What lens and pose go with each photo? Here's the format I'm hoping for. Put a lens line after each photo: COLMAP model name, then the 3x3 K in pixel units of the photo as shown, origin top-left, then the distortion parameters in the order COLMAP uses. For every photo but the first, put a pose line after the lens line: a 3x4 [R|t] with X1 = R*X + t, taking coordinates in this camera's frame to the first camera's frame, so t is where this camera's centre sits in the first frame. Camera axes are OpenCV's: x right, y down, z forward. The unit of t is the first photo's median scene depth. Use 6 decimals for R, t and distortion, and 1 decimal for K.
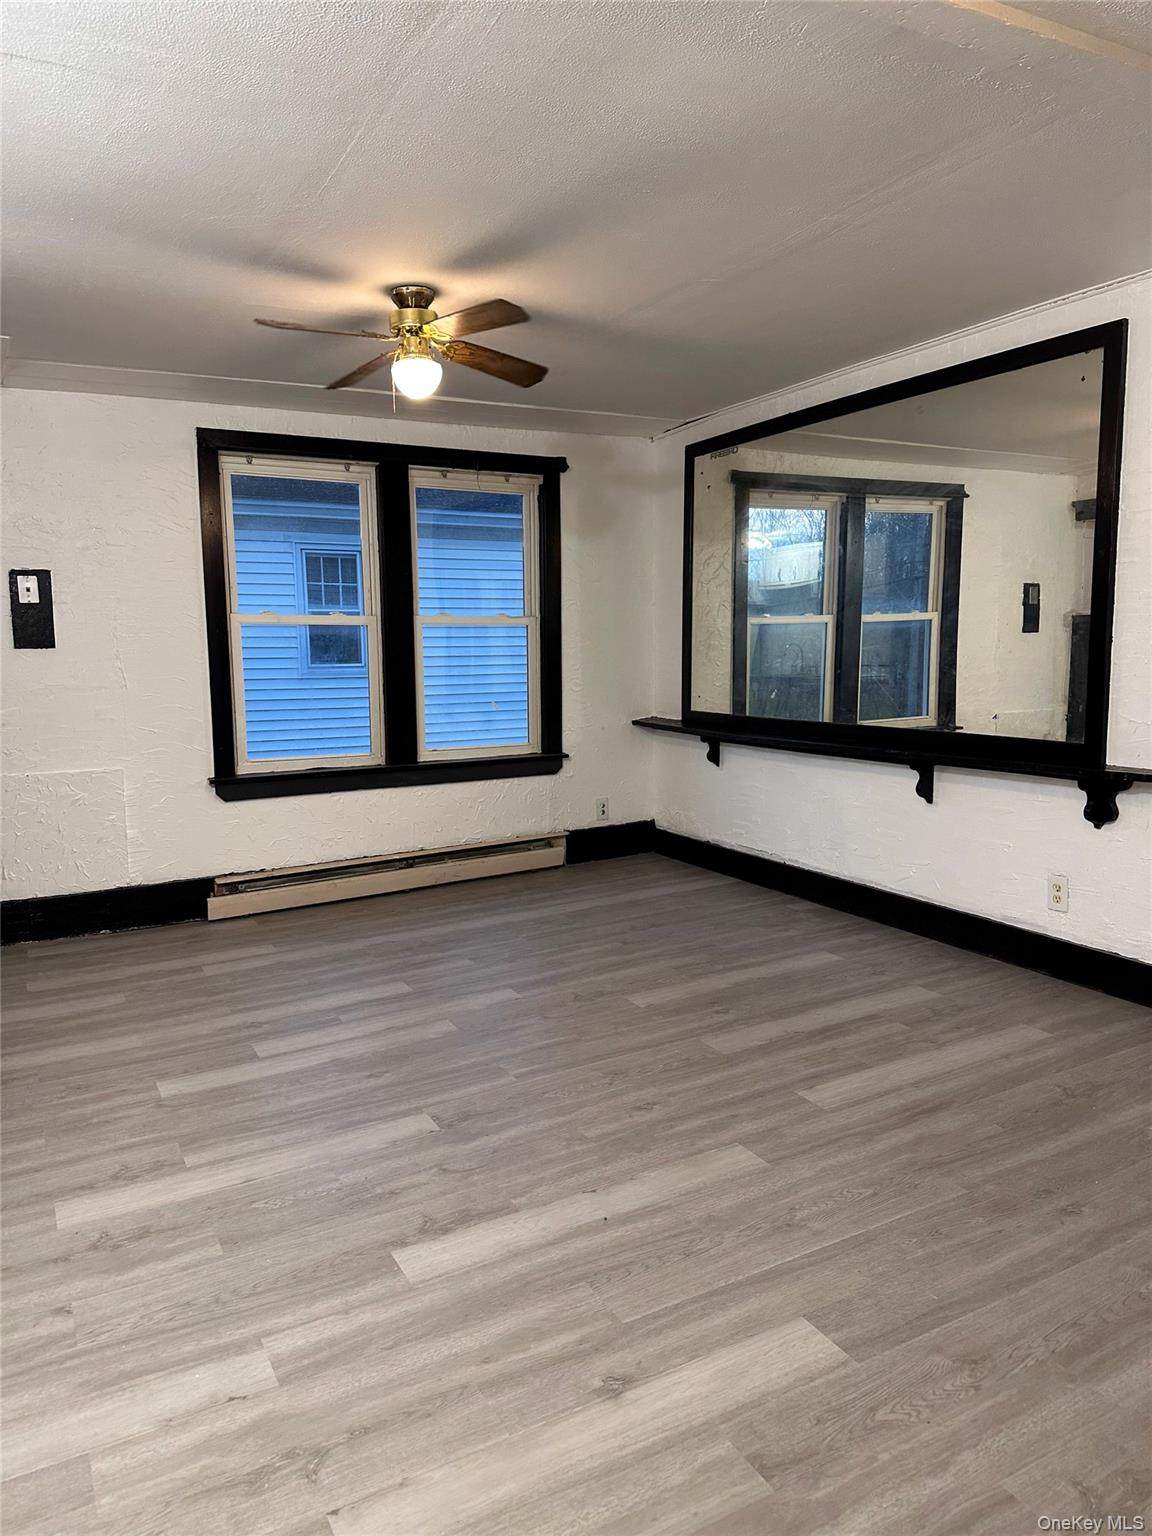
lens RADIAL K [[1080.0, 0, 566.4], [0, 1080.0, 792.7], [0, 0, 1]] dist [0.141285, -0.202332]
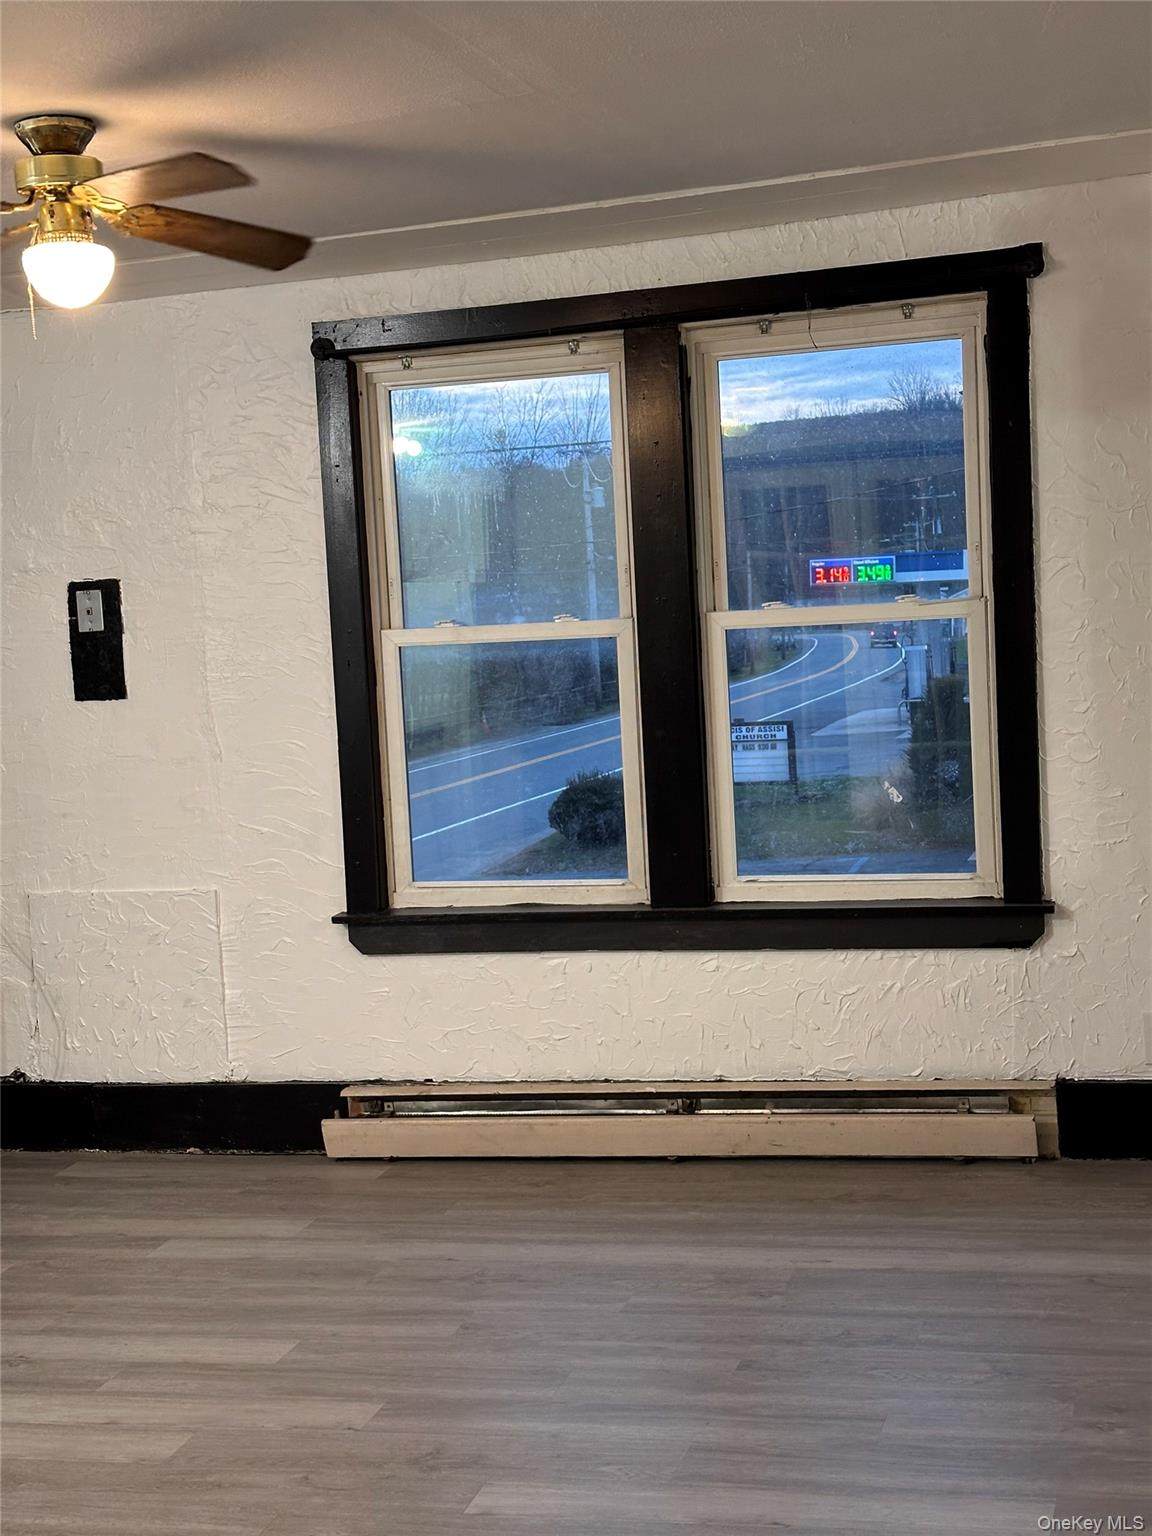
lens RADIAL K [[2169.6, 0, 576.0], [0, 2169.6, 768.0], [0, 0, 1]] dist [0.141812, -0.150986]
pose [[0.697705, 0.032429, -0.715651, 0.603065], [-0.051580, 0.998656, -0.005033, -0.093250], [0.714526, 0.040425, 0.698440, 0.285637]]
